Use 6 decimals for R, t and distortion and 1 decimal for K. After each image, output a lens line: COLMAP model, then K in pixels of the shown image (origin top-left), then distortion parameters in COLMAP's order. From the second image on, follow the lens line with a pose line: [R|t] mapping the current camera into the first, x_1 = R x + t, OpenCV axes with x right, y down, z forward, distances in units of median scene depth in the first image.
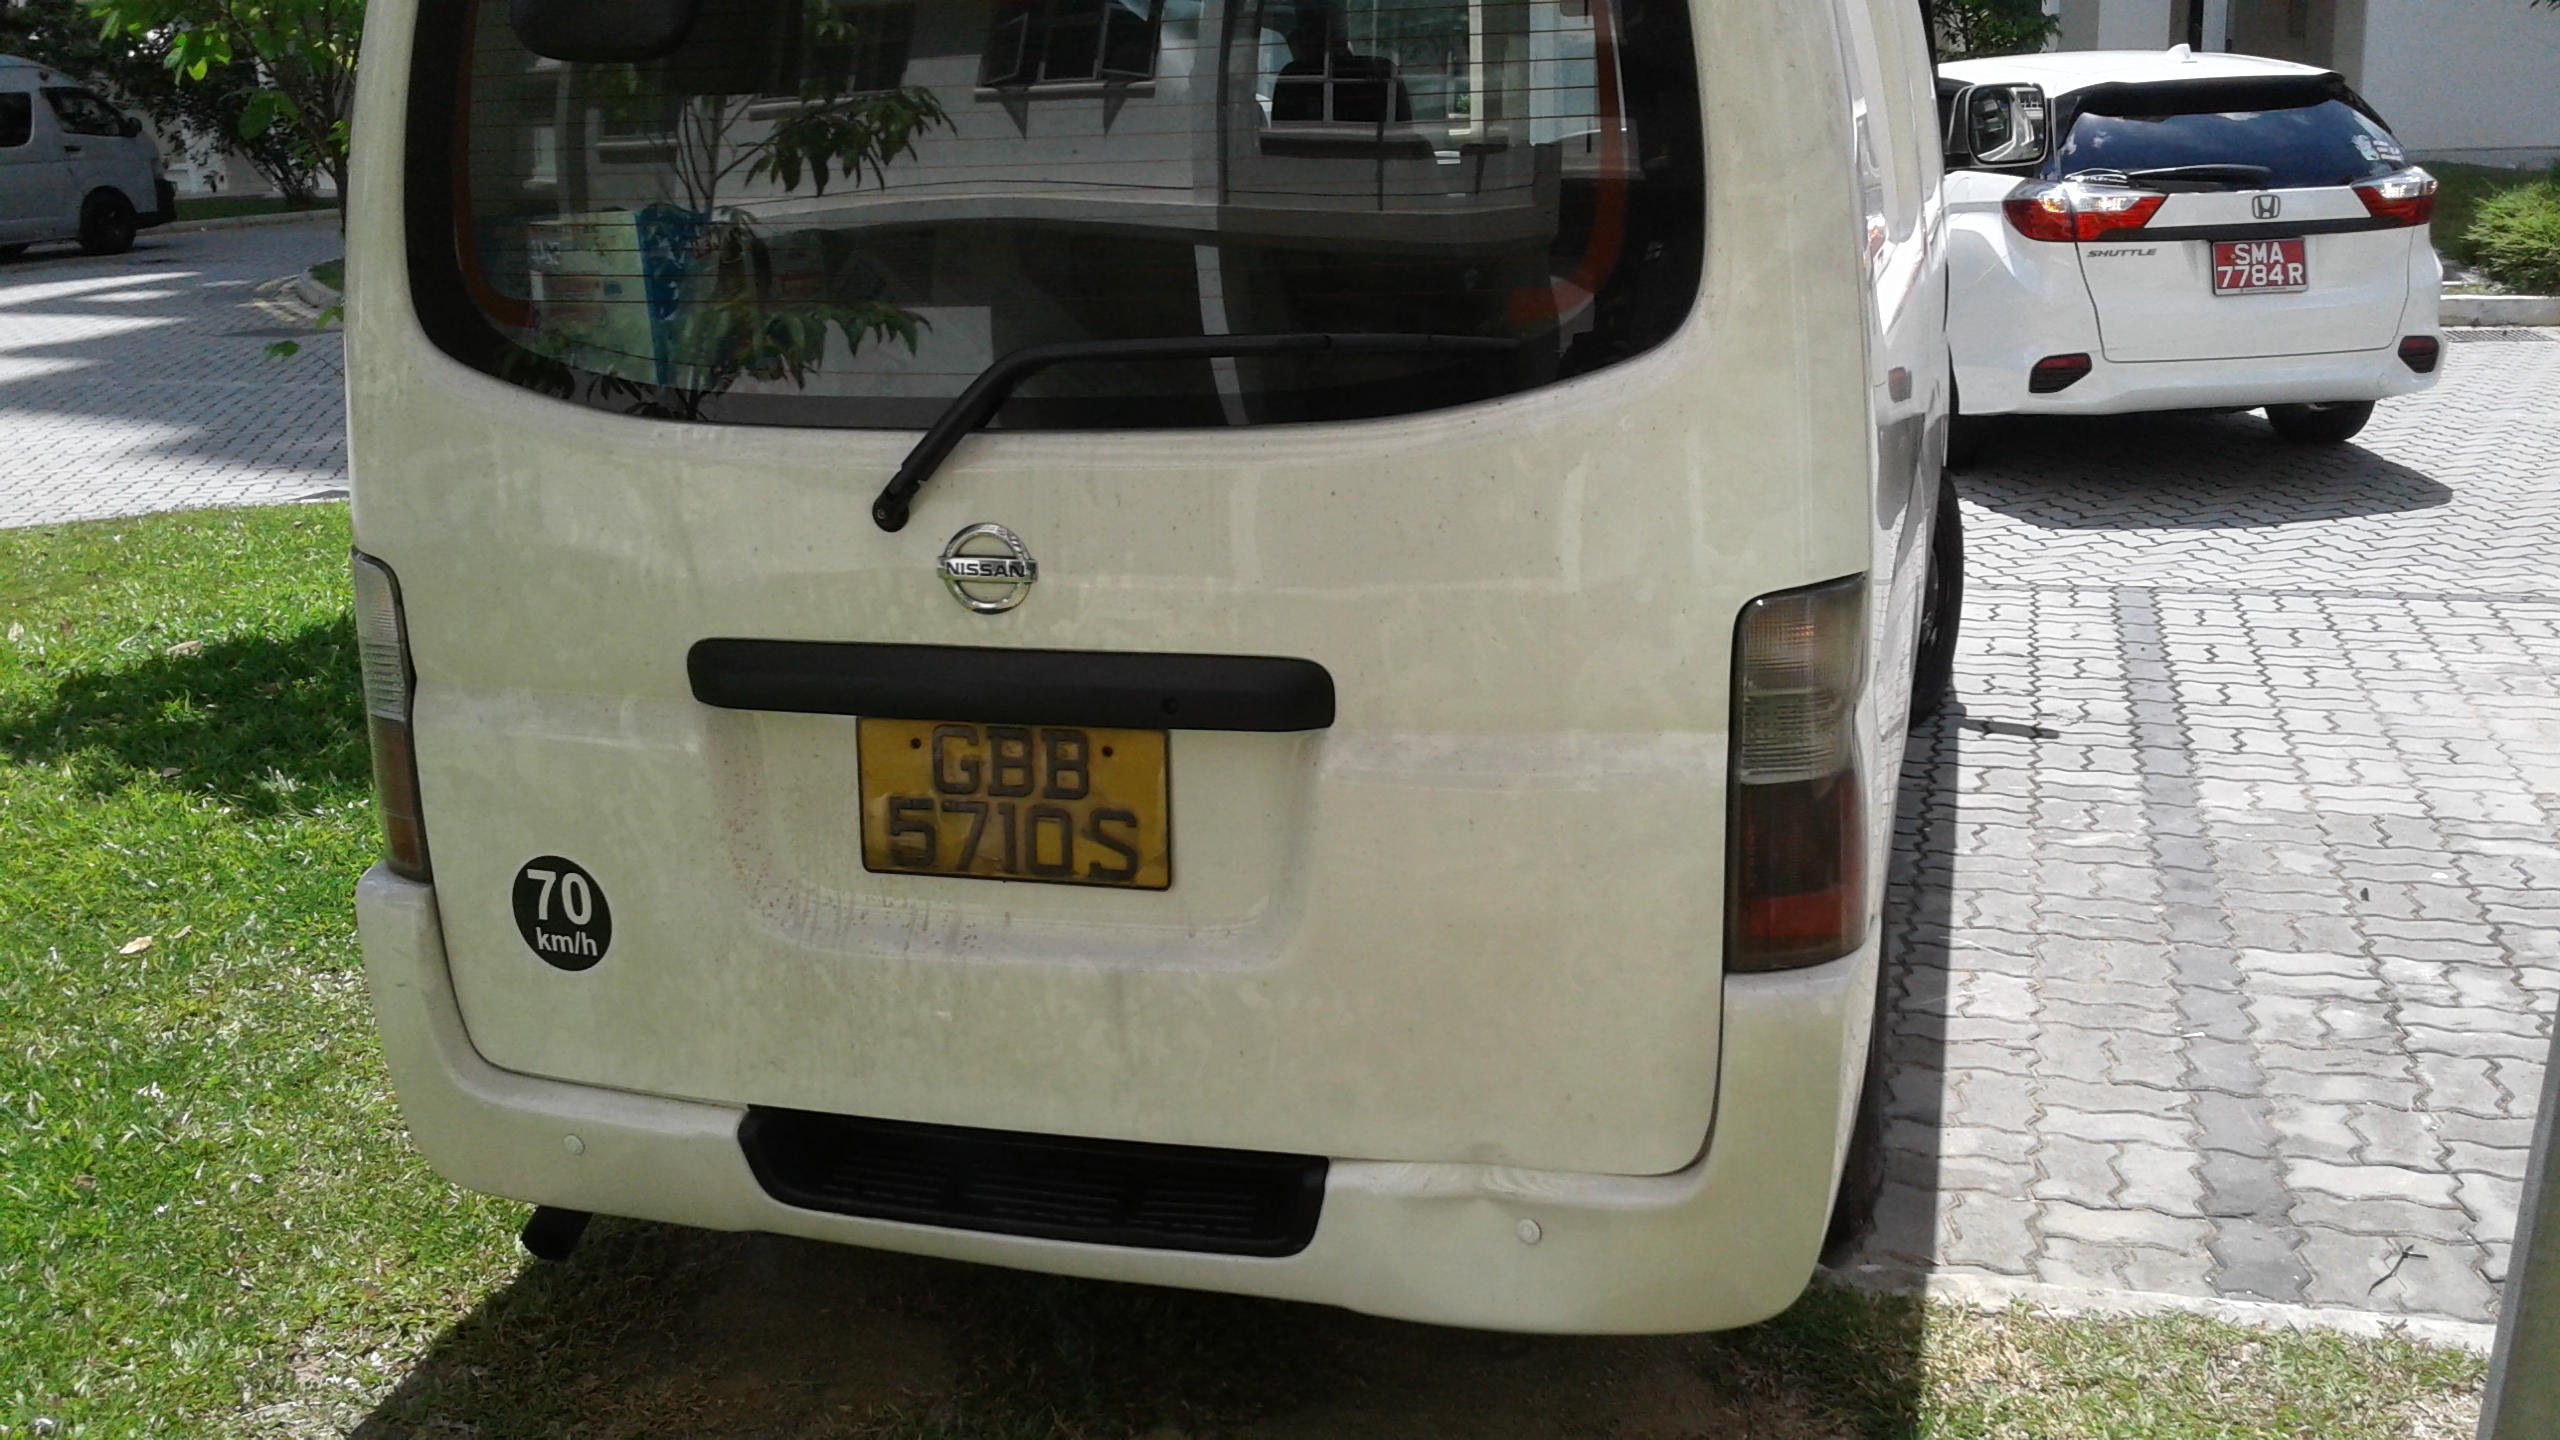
lens RADIAL K [[2394.1, 0, 1286.1], [0, 2394.1, 723.9], [0, 0, 1]] dist [0.021026, 0.000000]
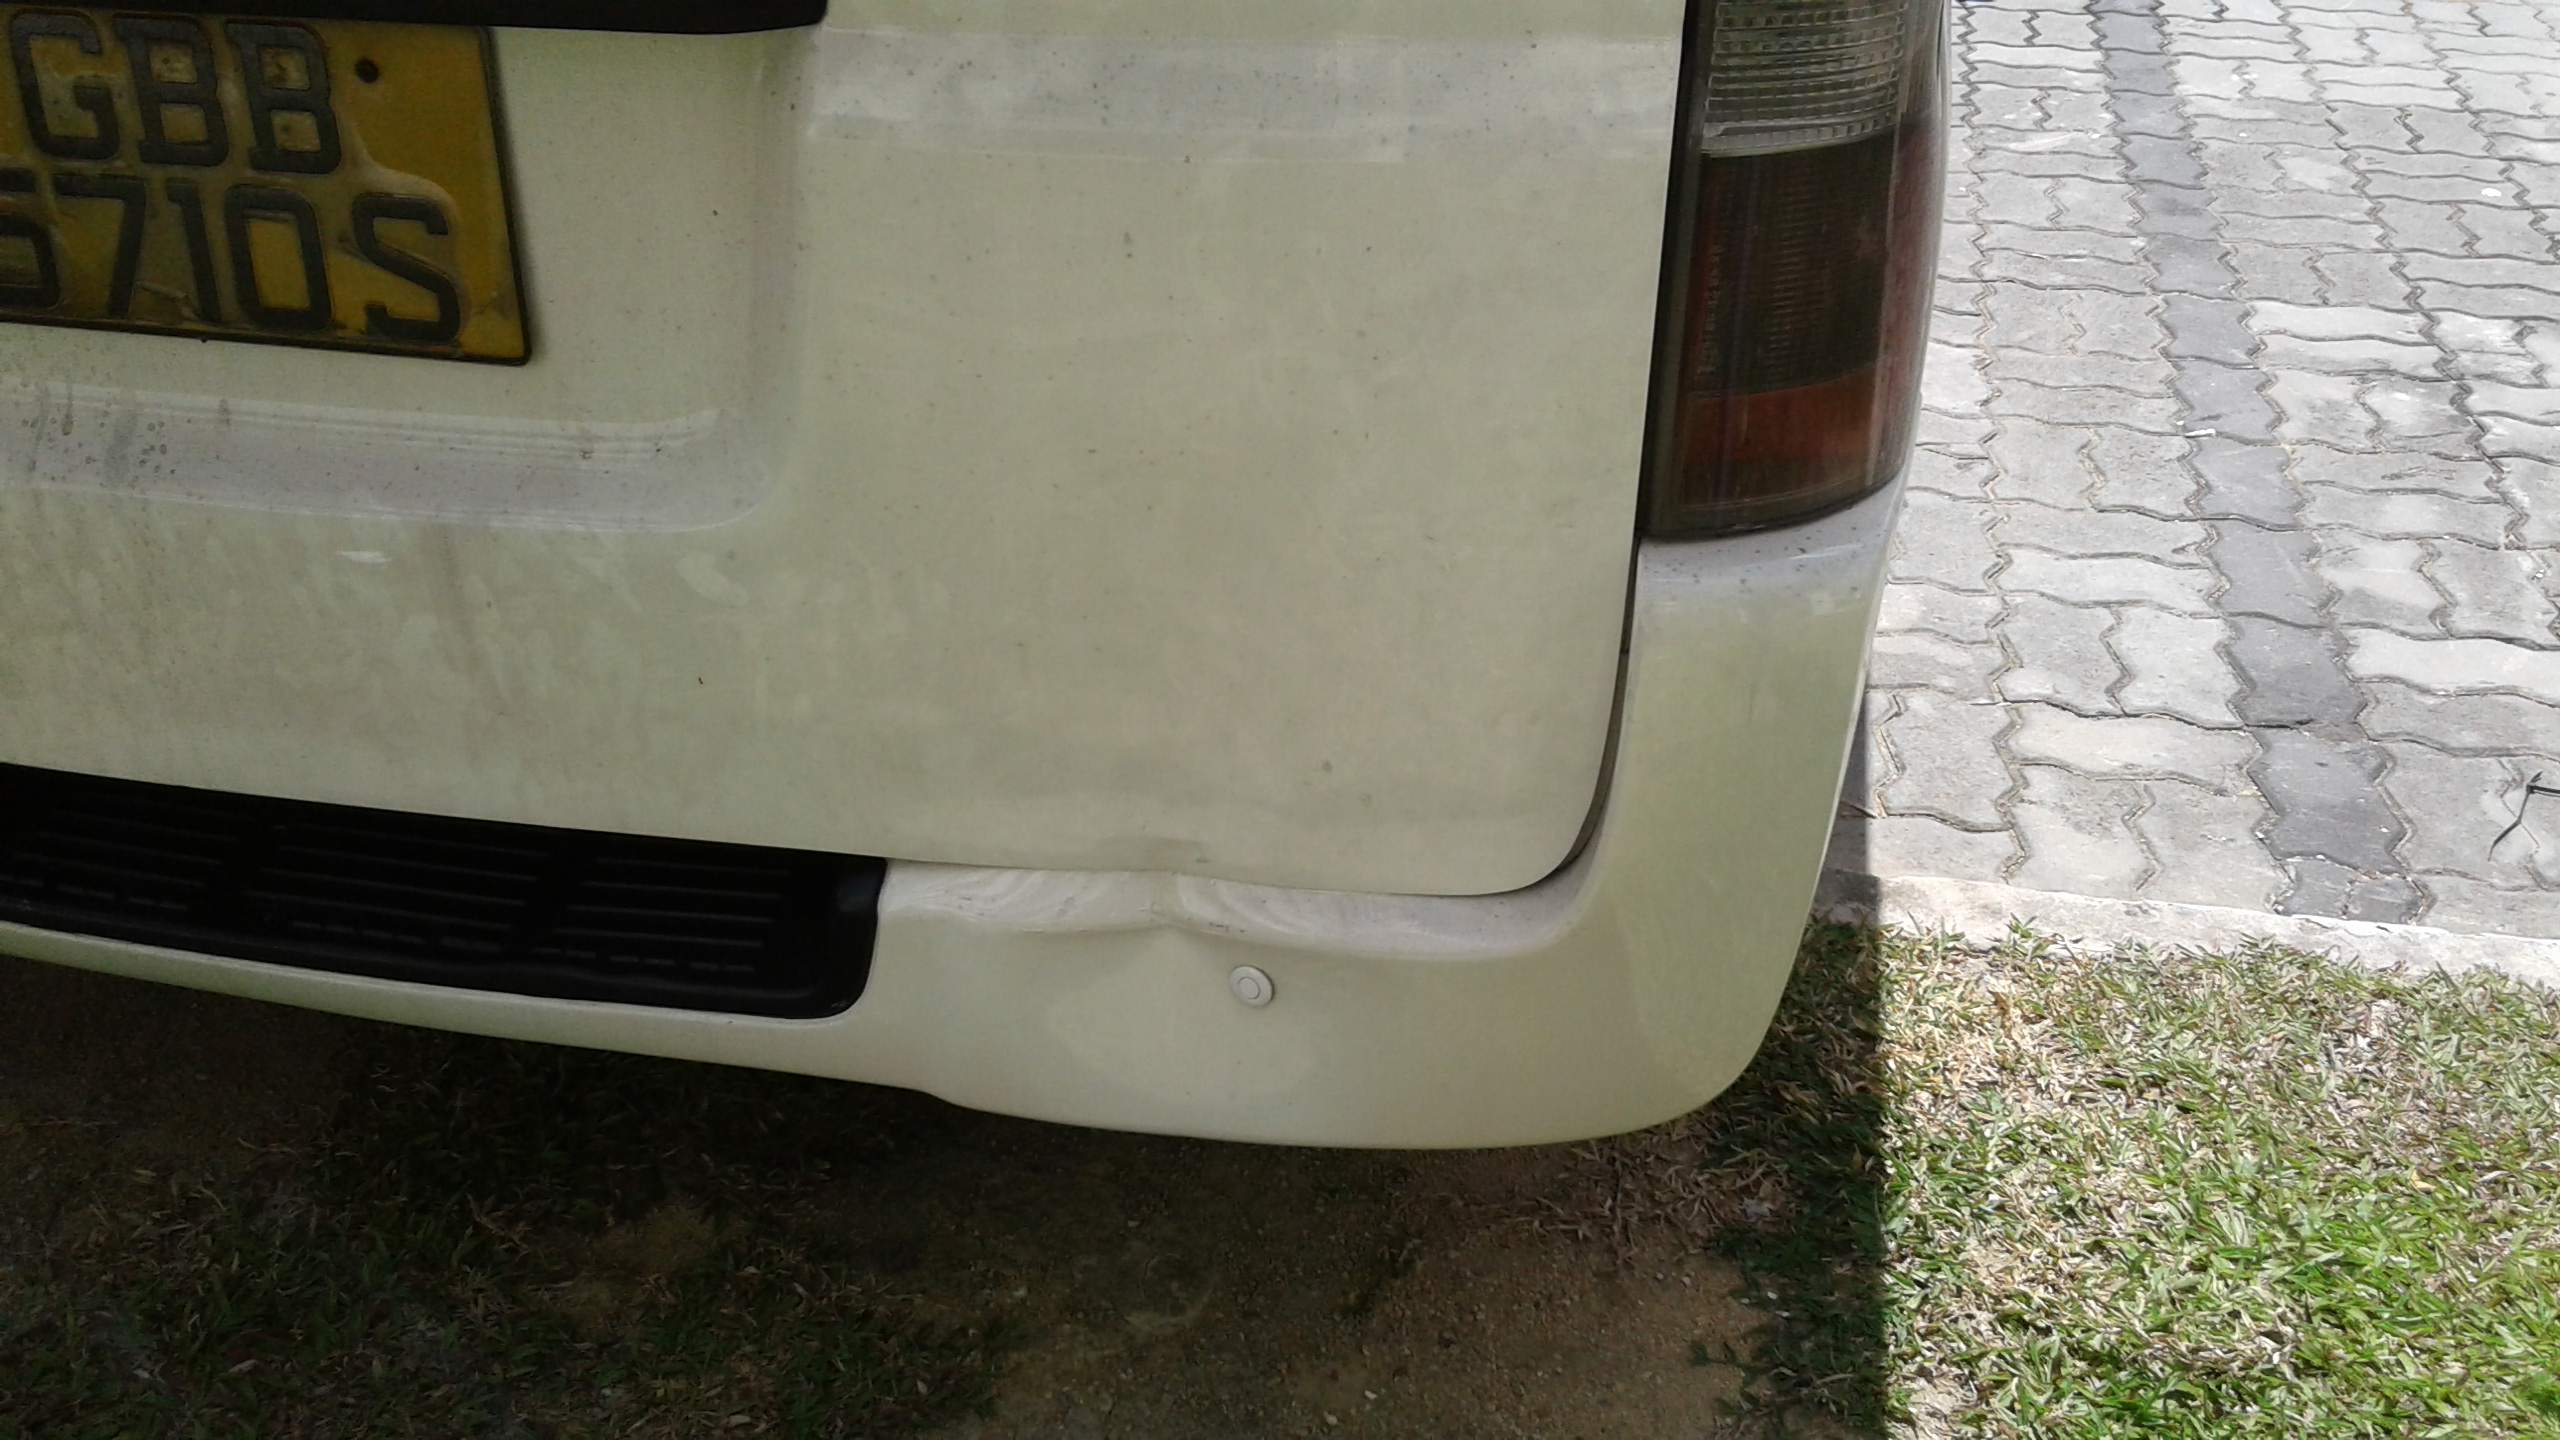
lens RADIAL K [[2394.1, 0, 1237.8], [0, 2394.1, 722.6], [0, 0, 1]] dist [0.021026, 0.000000]
pose [[0.998087, -0.015490, 0.059850, 0.056349], [-0.003155, 0.954081, 0.299533, -0.007298], [-0.061742, -0.299149, 0.952207, 0.424521]]
